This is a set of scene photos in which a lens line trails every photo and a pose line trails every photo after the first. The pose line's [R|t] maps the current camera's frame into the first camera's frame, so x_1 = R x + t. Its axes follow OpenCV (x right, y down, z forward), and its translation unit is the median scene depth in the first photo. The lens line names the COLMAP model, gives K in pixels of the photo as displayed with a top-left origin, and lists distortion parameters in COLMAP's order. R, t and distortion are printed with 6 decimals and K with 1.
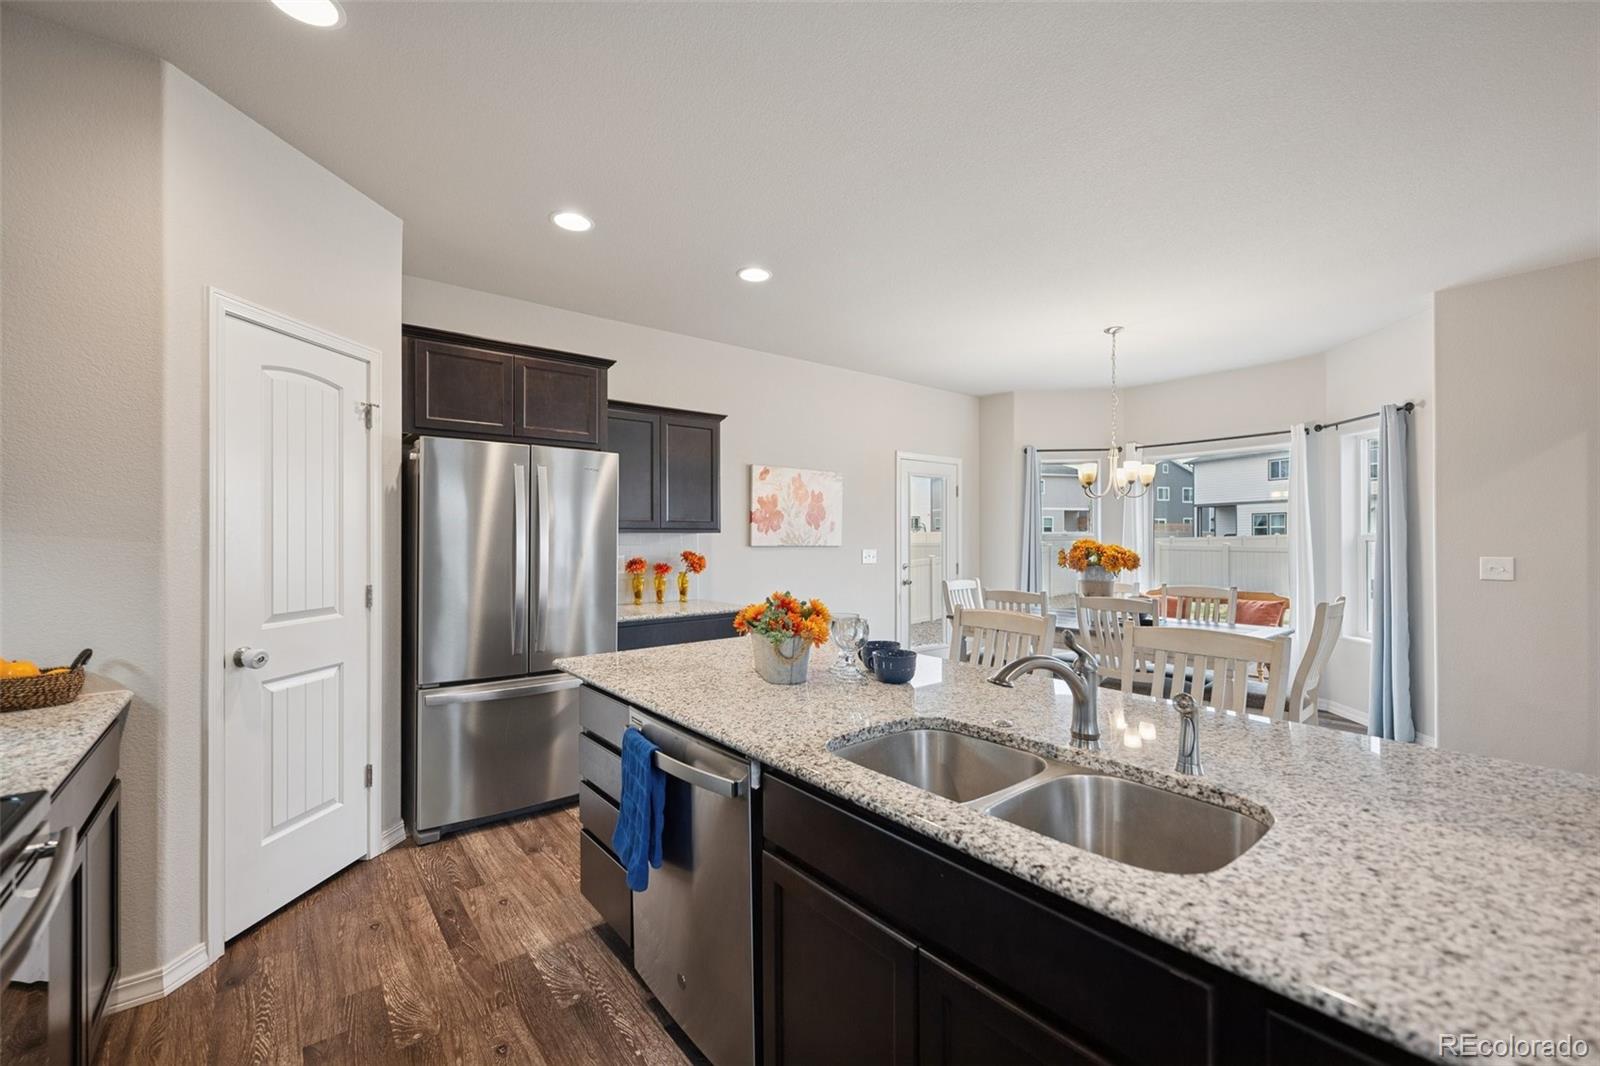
lens RADIAL K [[660.1, 0, 795.2], [0, 660.1, 535.2], [0, 0, 1]] dist [-0.001934, -0.000191]
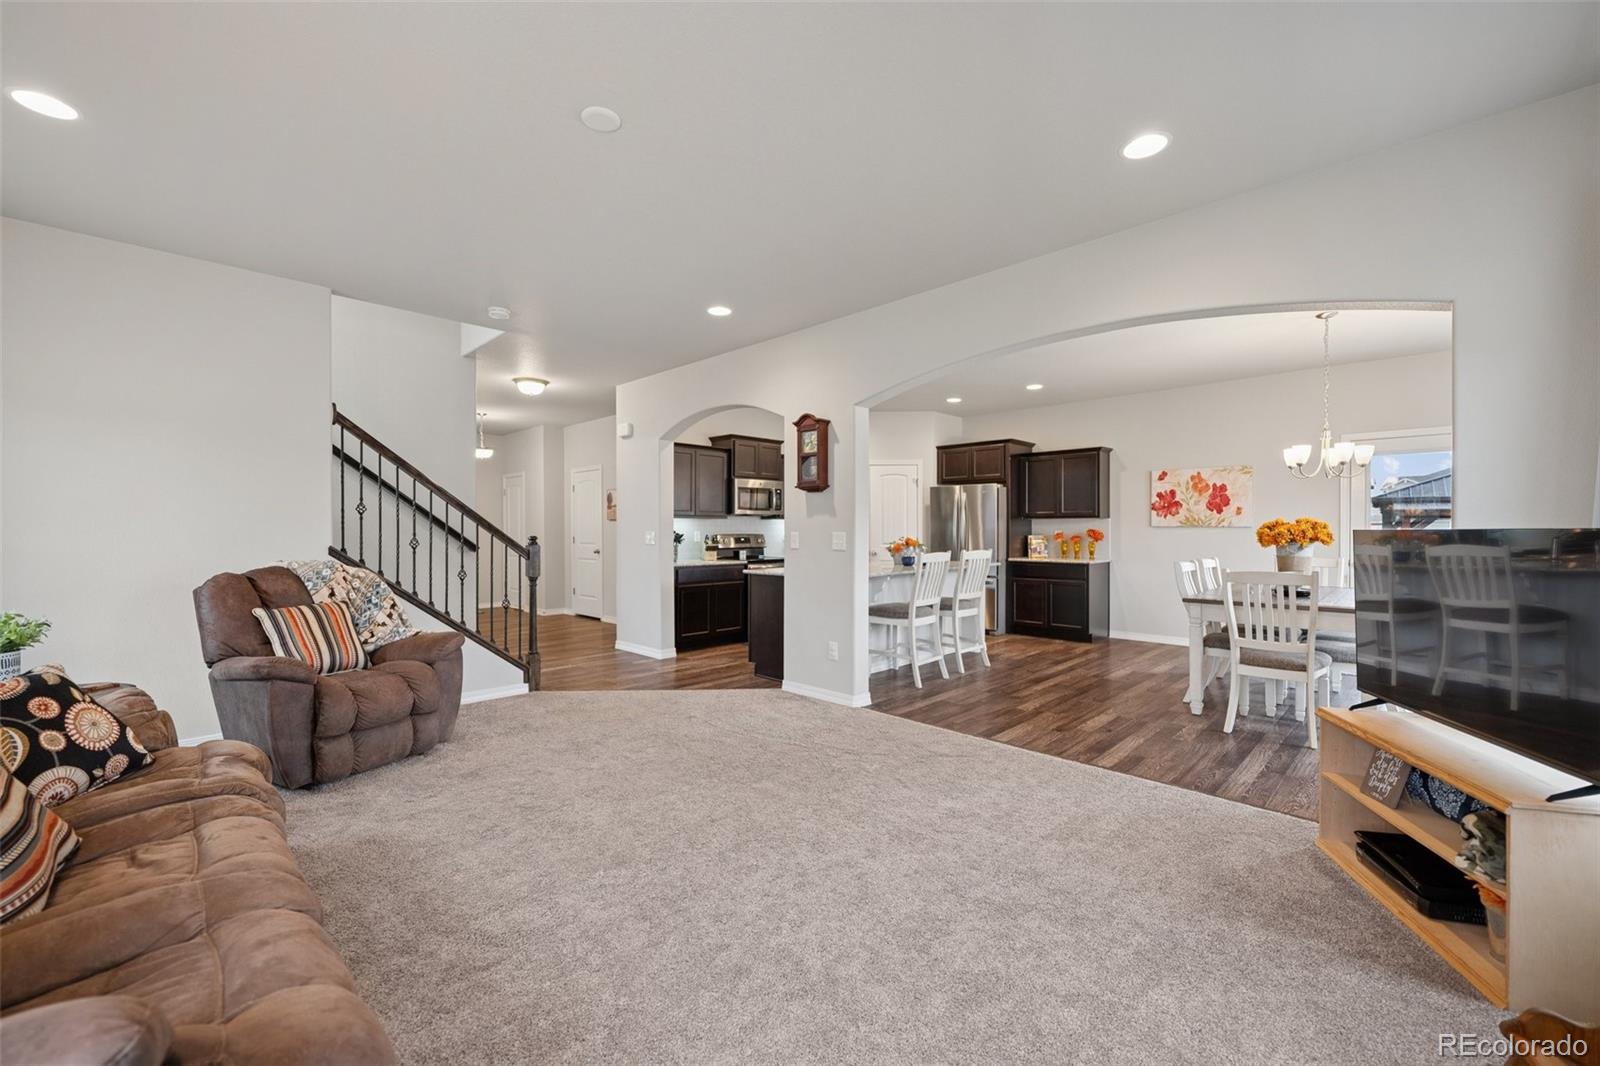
lens RADIAL K [[648.0, 0, 804.0], [0, 648.0, 529.8], [0, 0, 1]] dist [0.000514, -0.000943]
pose [[0.123149, 0.002617, -0.992385, 2.112071], [0.004016, 0.999987, 0.003136, 0.027406], [0.992380, -0.004372, 0.123137, 0.090633]]
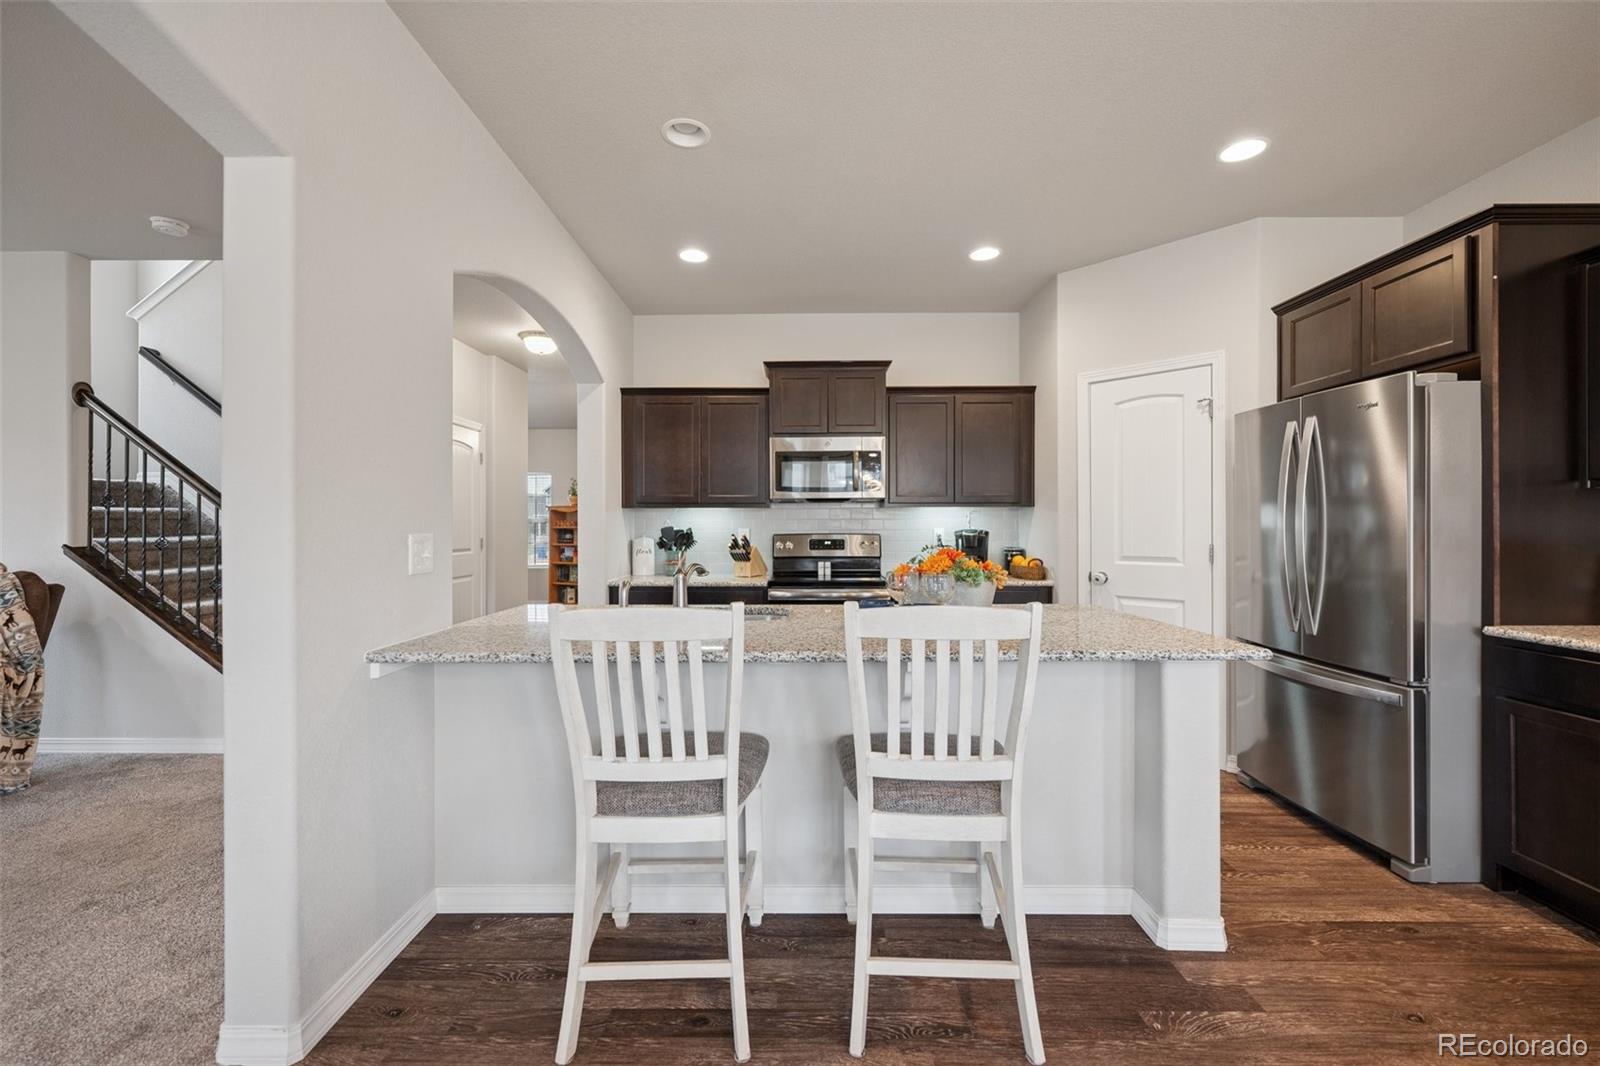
lens RADIAL K [[648.0, 0, 791.2], [0, 648.0, 525.8], [0, 0, 1]] dist [0.000514, -0.000943]
pose [[-0.632157, 0.002812, -0.774835, 0.725479], [0.004912, 0.999988, -0.000379, 0.033496], [0.774824, -0.004046, -0.632163, 1.059707]]
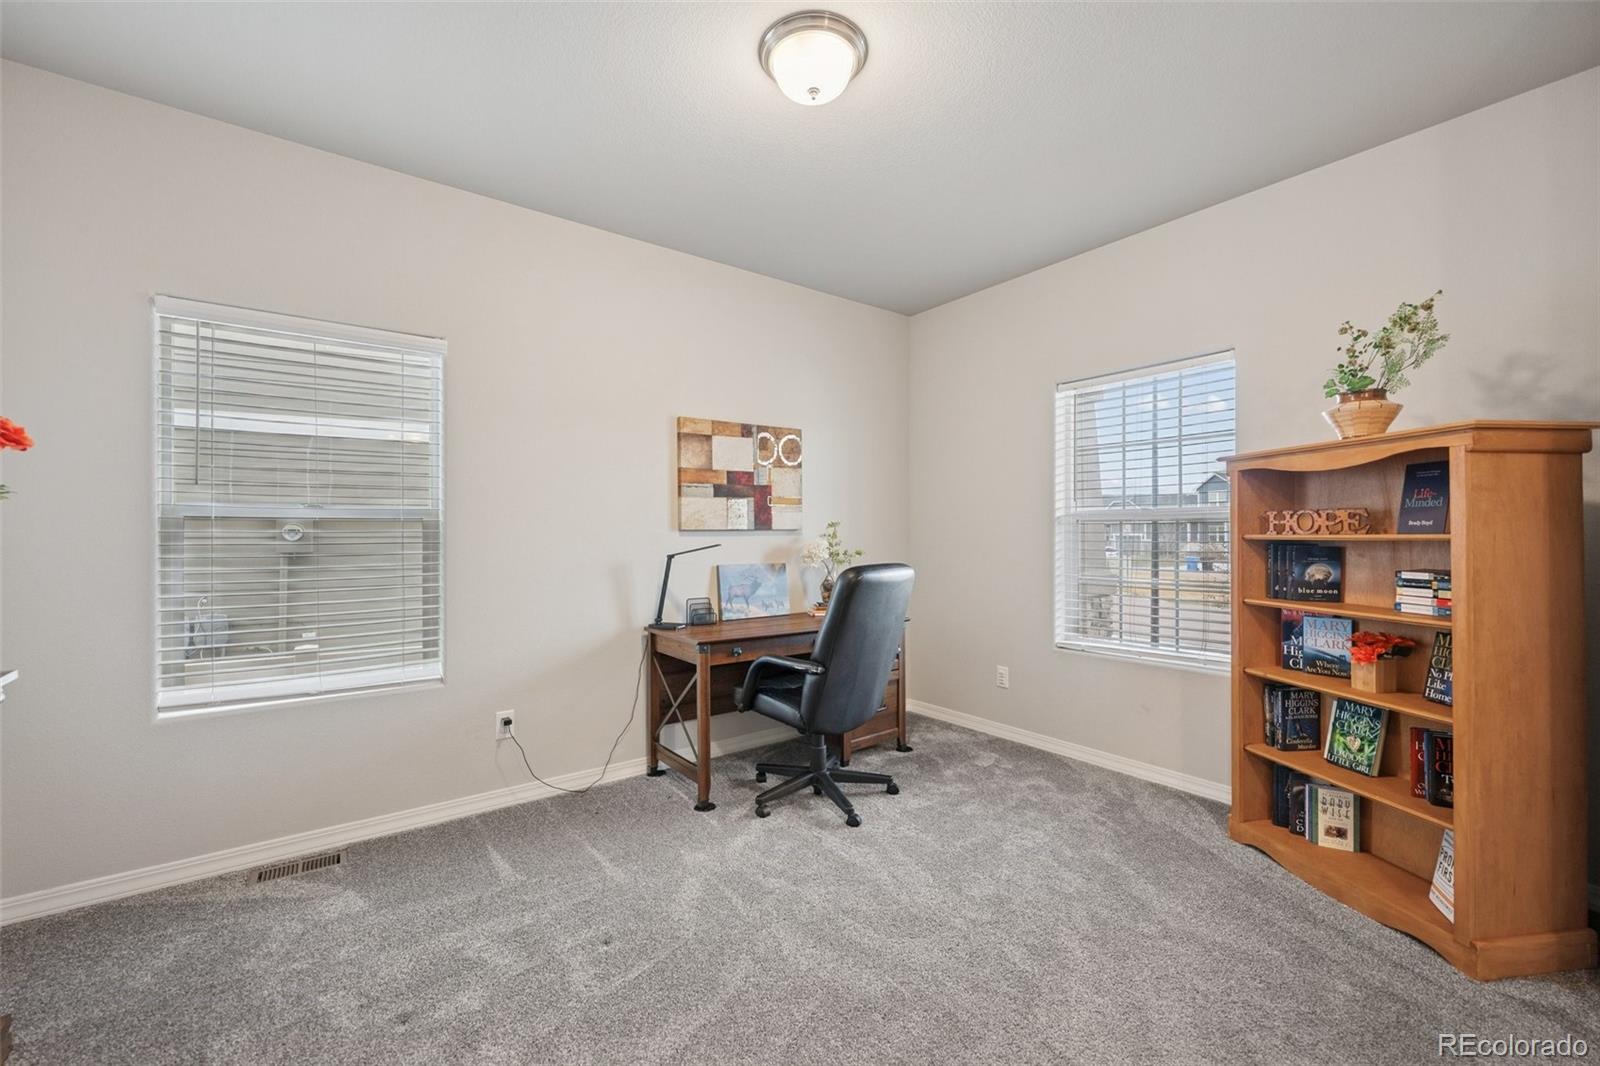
lens RADIAL K [[648.0, 0, 789.7], [0, 648.0, 534.6], [0, 0, 1]] dist [0.000514, -0.000943]
pose [[-0.999121, 0.005753, 0.041523, -0.496307], [0.005914, 0.999975, 0.003752, 0.027651], [-0.041500, 0.003994, -0.999131, -1.088561]]
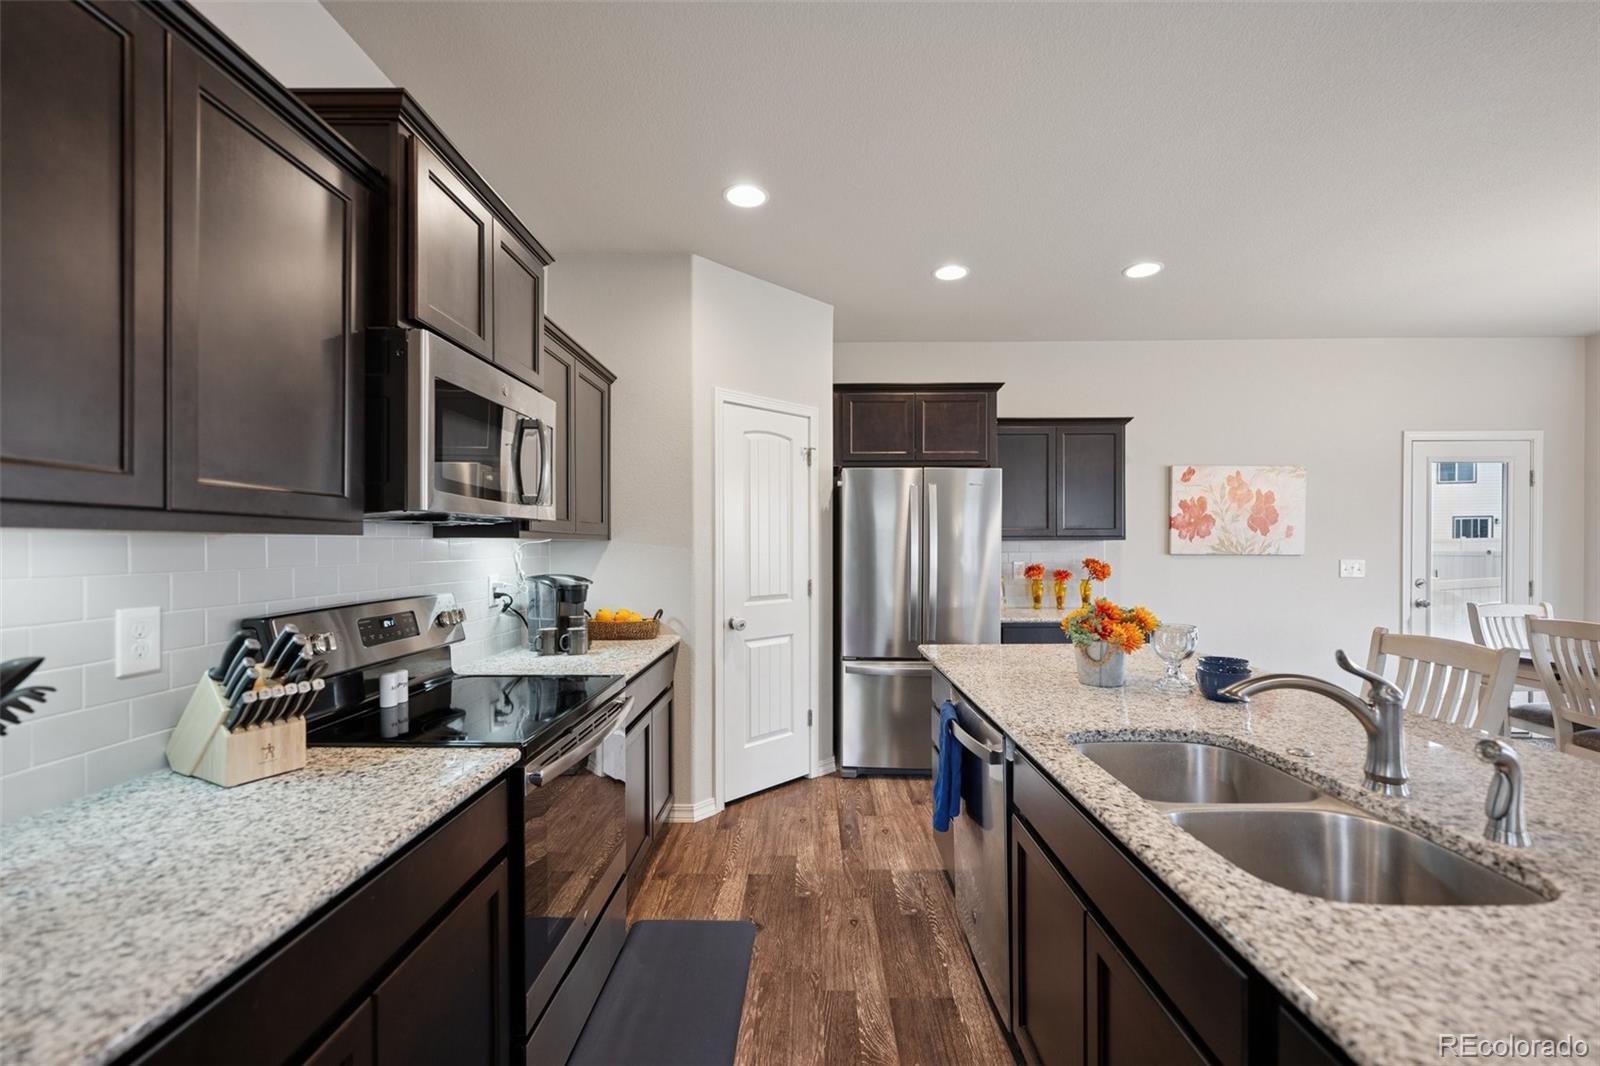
lens RADIAL K [[648.0, 0, 795.7], [0, 648.0, 550.3], [0, 0, 1]] dist [0.000514, -0.000943]
pose [[0.771136, 0.004517, -0.636655, 0.177143], [0.003053, 0.999937, 0.010793, -0.000510], [0.636663, -0.010267, 0.771073, -0.056819]]
